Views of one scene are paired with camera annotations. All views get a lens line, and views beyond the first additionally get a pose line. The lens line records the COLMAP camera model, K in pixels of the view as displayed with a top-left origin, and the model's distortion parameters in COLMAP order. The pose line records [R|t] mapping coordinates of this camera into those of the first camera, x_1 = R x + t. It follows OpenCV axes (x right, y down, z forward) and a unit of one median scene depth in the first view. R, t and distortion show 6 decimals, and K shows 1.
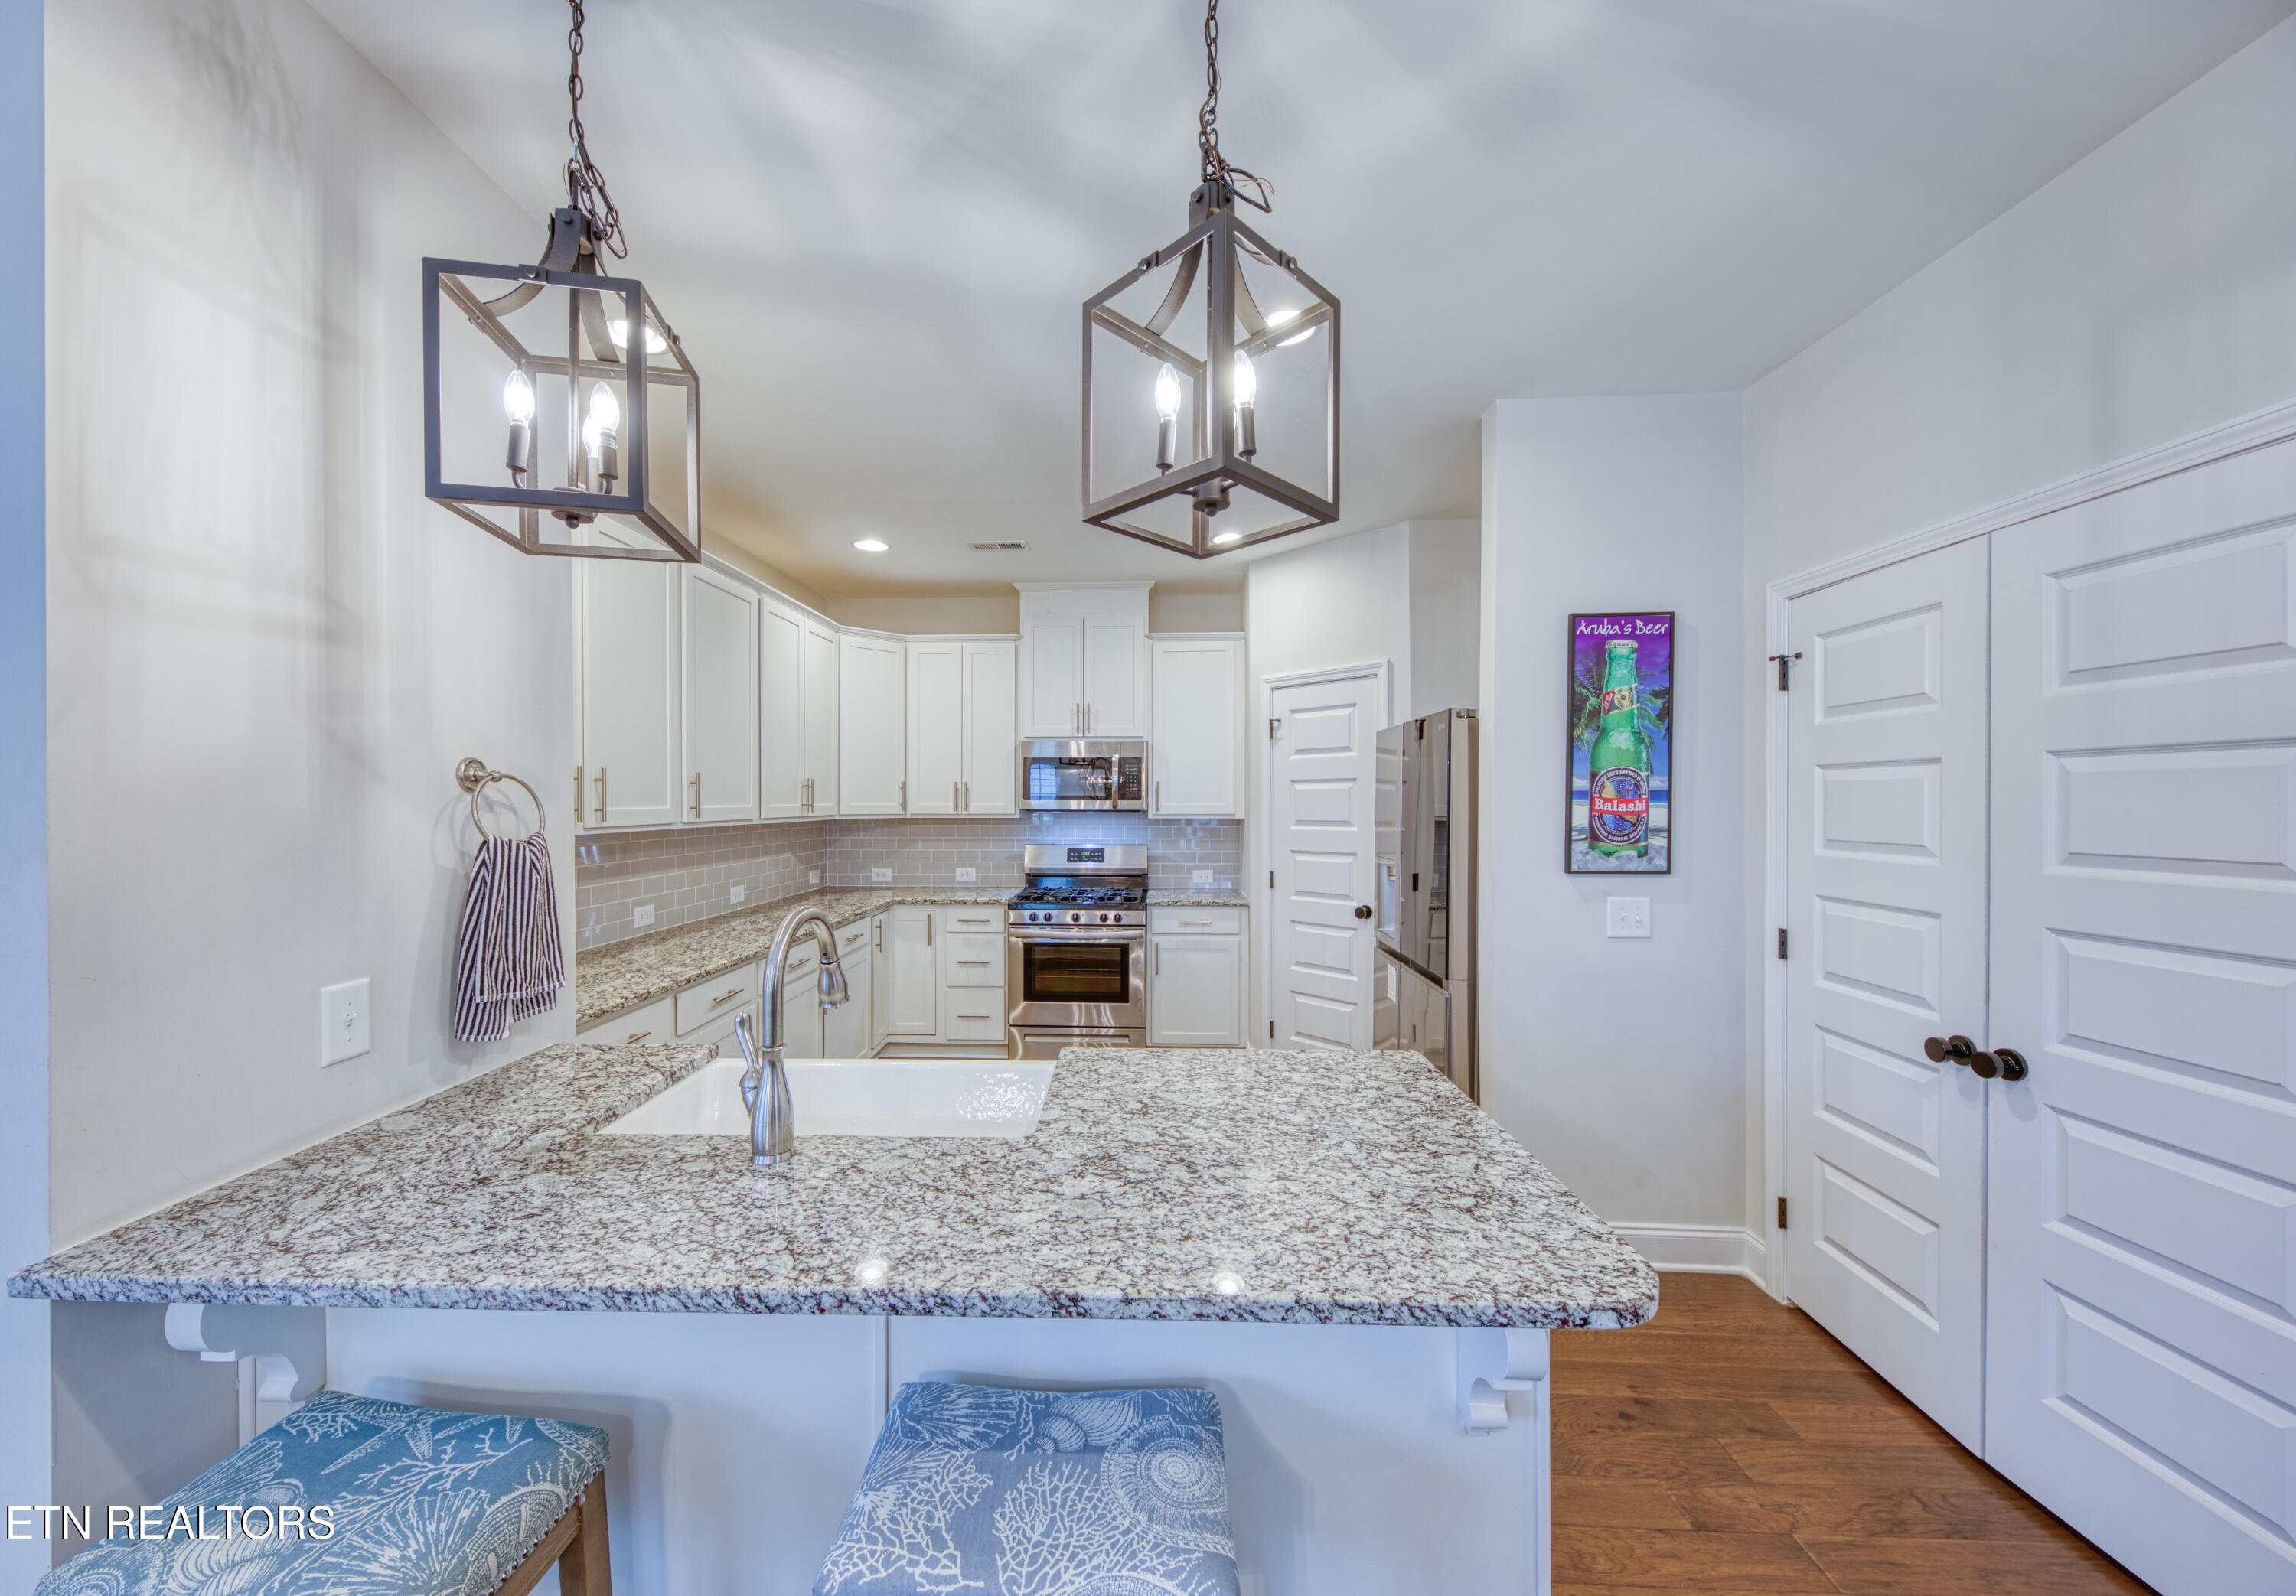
lens RADIAL K [[836.3, 0, 1104.1], [0, 836.3, 809.9], [0, 0, 1]] dist [0.008601, 0.000071]
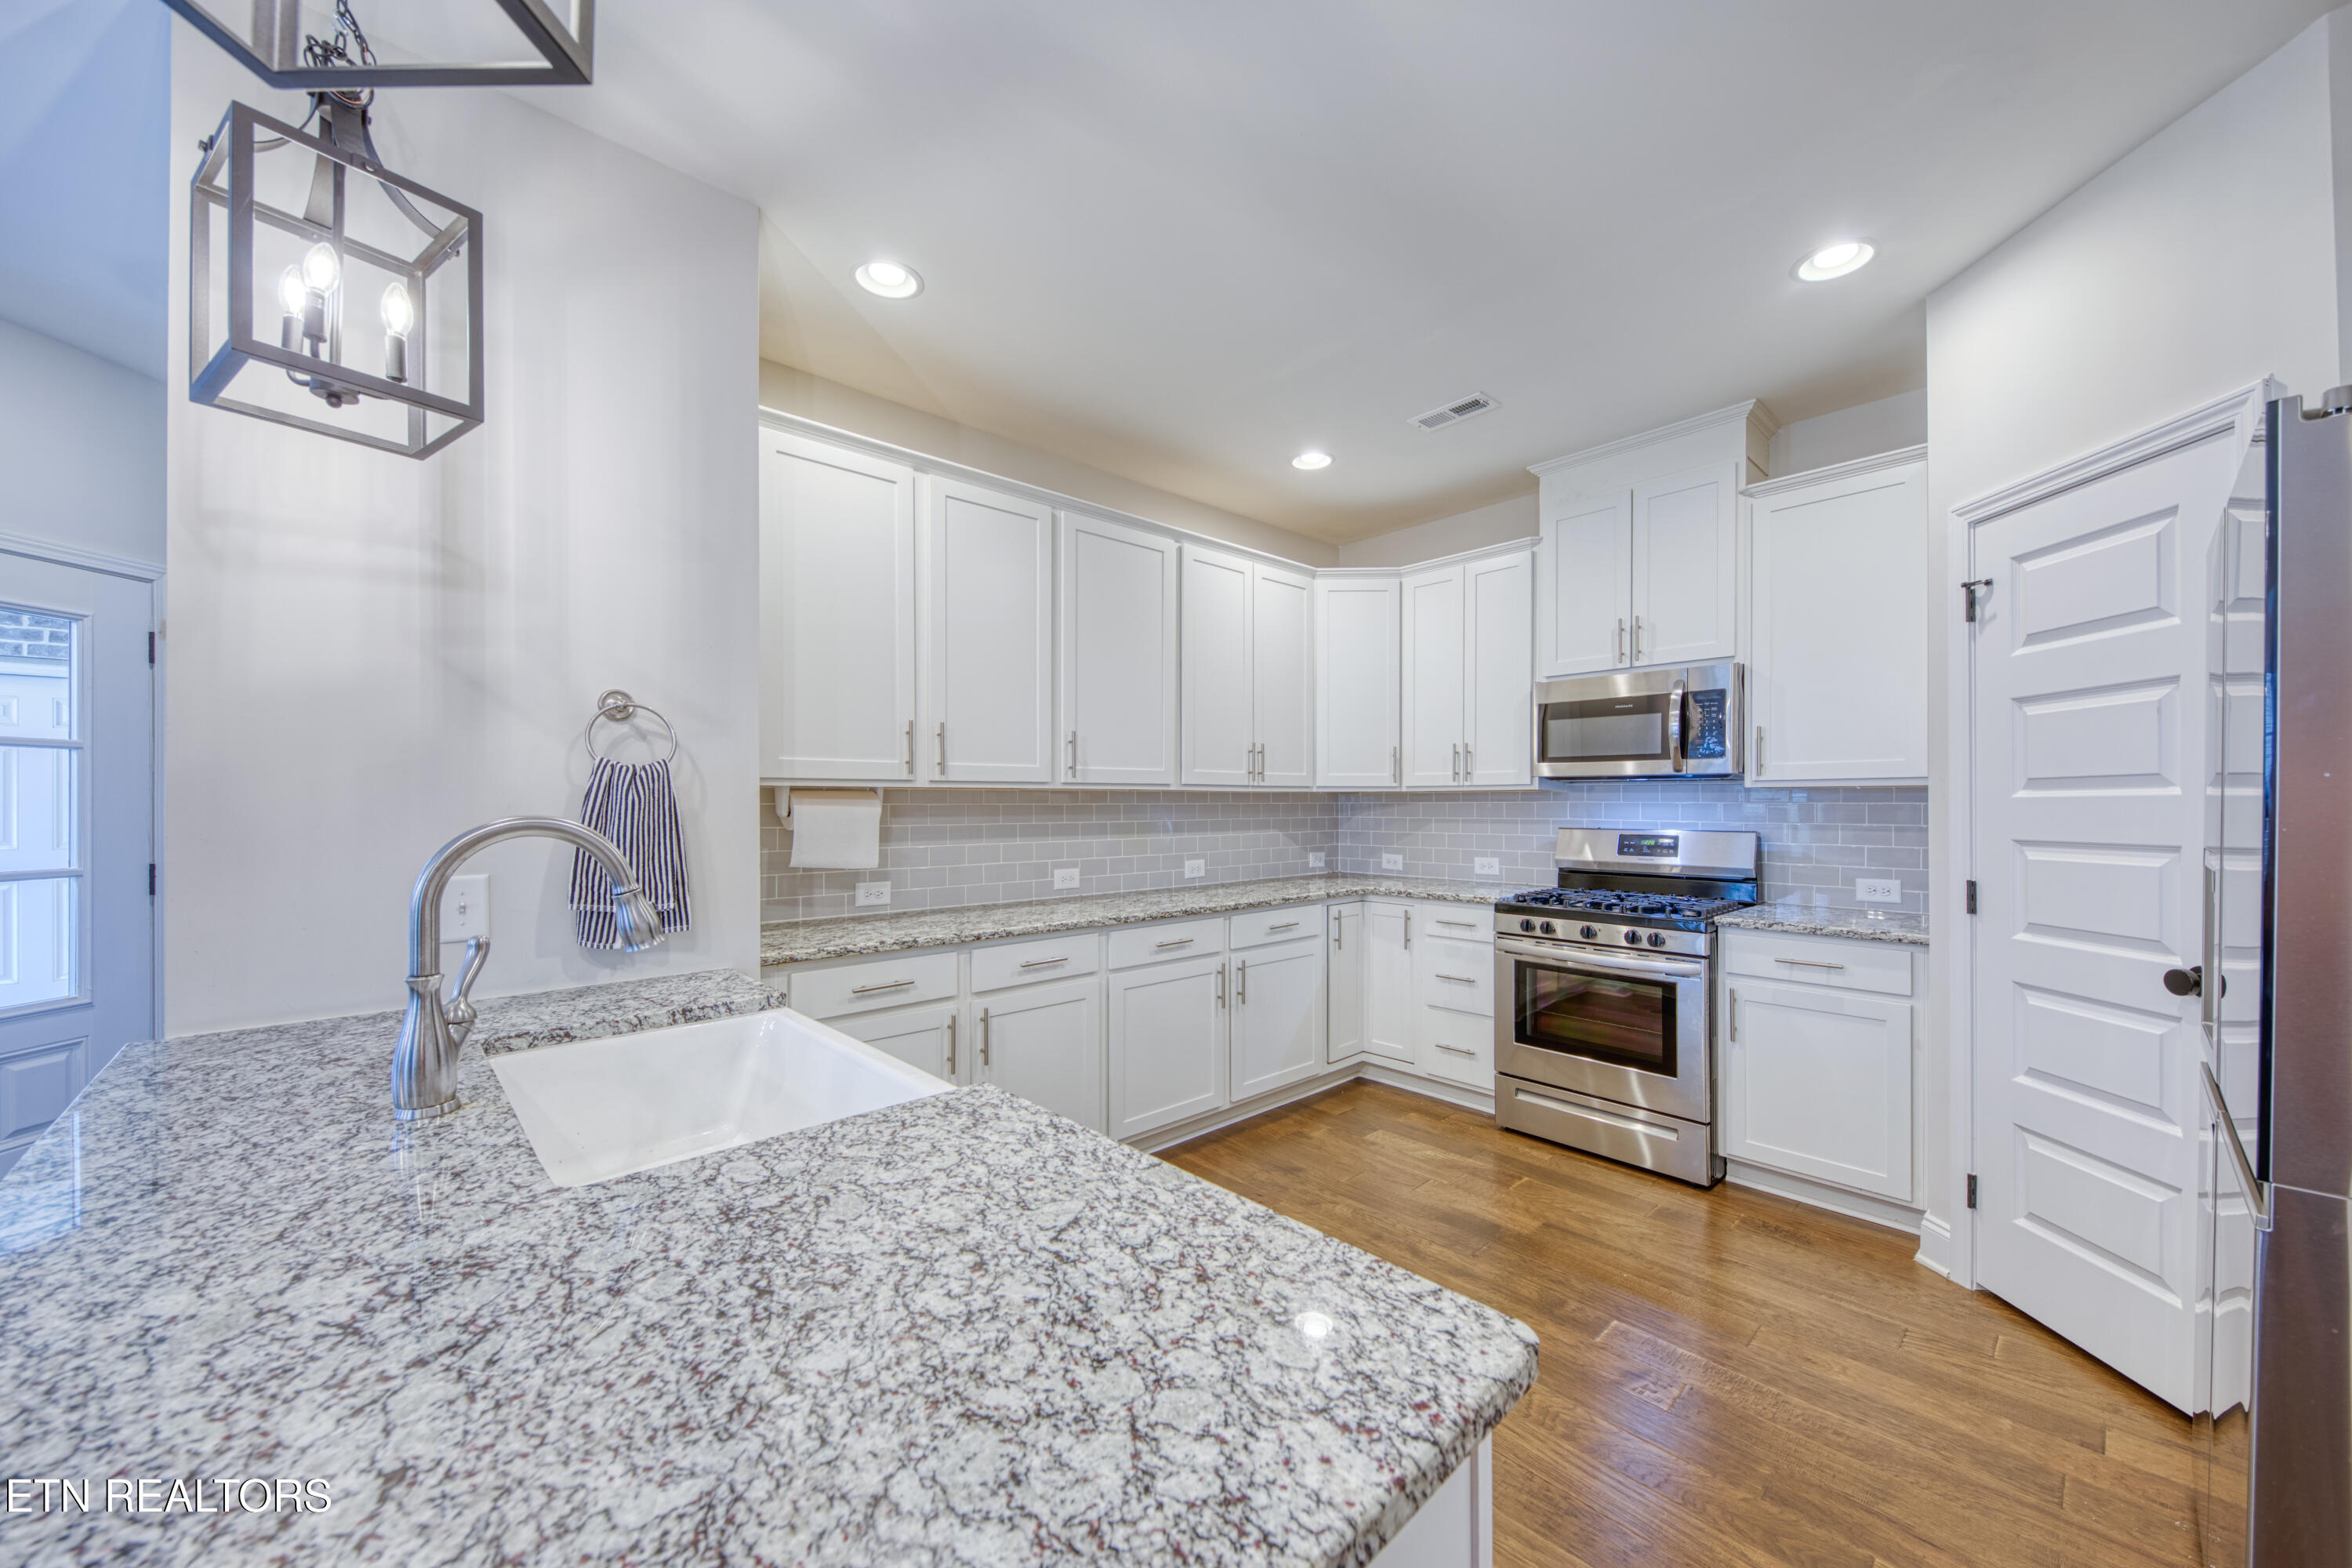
lens RADIAL K [[857.1, 0, 1185.6], [0, 857.1, 809.3], [0, 0, 1]] dist [0.013105, -0.008528]
pose [[0.714415, 0.004441, -0.699708, 0.226852], [-0.009713, 0.999946, -0.003571, 0.036445], [0.699654, 0.009347, 0.714420, 0.289480]]
